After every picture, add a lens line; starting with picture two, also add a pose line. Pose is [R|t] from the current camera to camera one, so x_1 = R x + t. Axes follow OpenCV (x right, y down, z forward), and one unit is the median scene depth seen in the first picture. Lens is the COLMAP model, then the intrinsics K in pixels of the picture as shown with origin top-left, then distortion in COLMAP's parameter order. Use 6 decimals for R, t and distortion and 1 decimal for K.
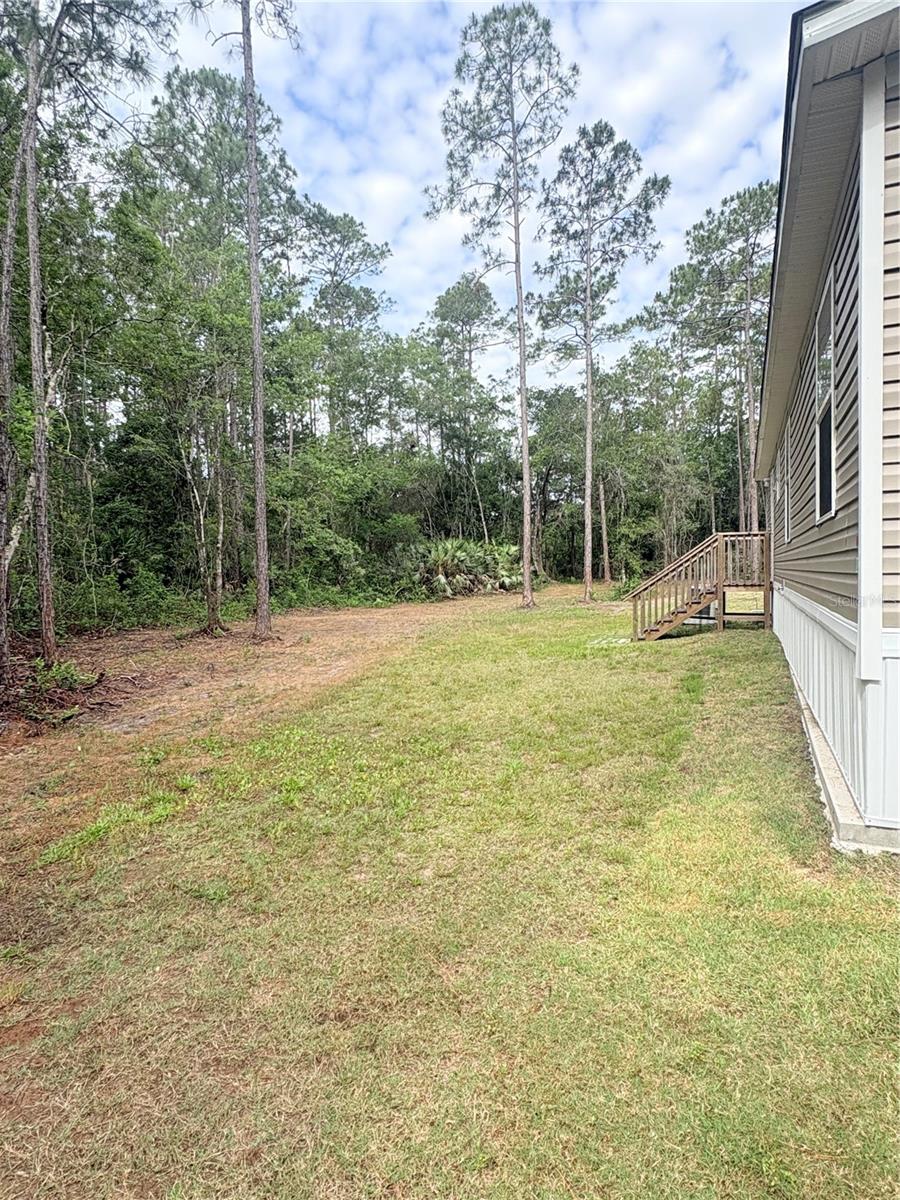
lens RADIAL K [[698.6, 0, 450.0], [0, 698.6, 600.0], [0, 0, 1]] dist [-0.000780, -0.000636]
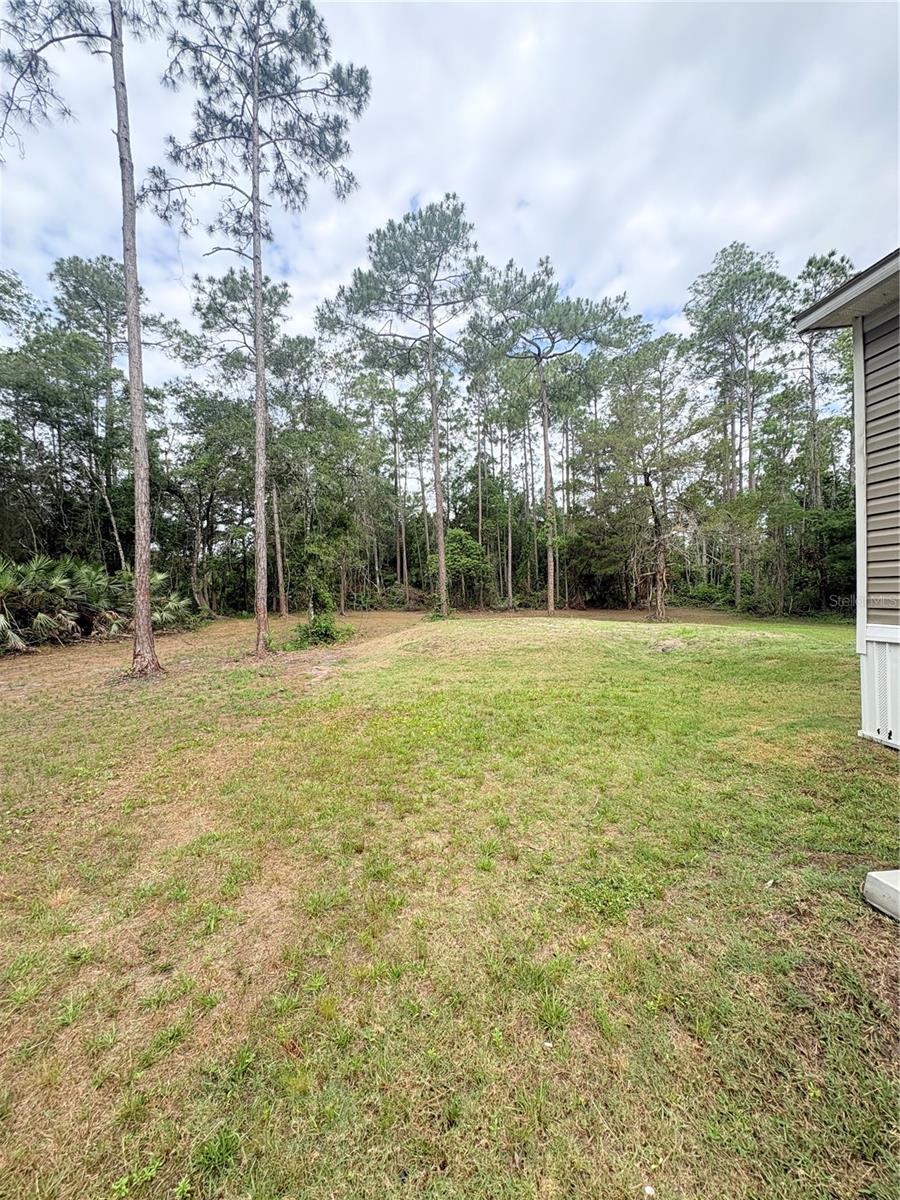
lens RADIAL K [[477.0, 0, 450.0], [0, 477.0, 600.0], [0, 0, 1]] dist [0.003394, -0.000122]
pose [[0.841919, -0.003327, 0.539594, 0.081569], [0.029583, 0.998762, -0.039999, -0.018139], [-0.538793, 0.049639, 0.840974, 0.410393]]
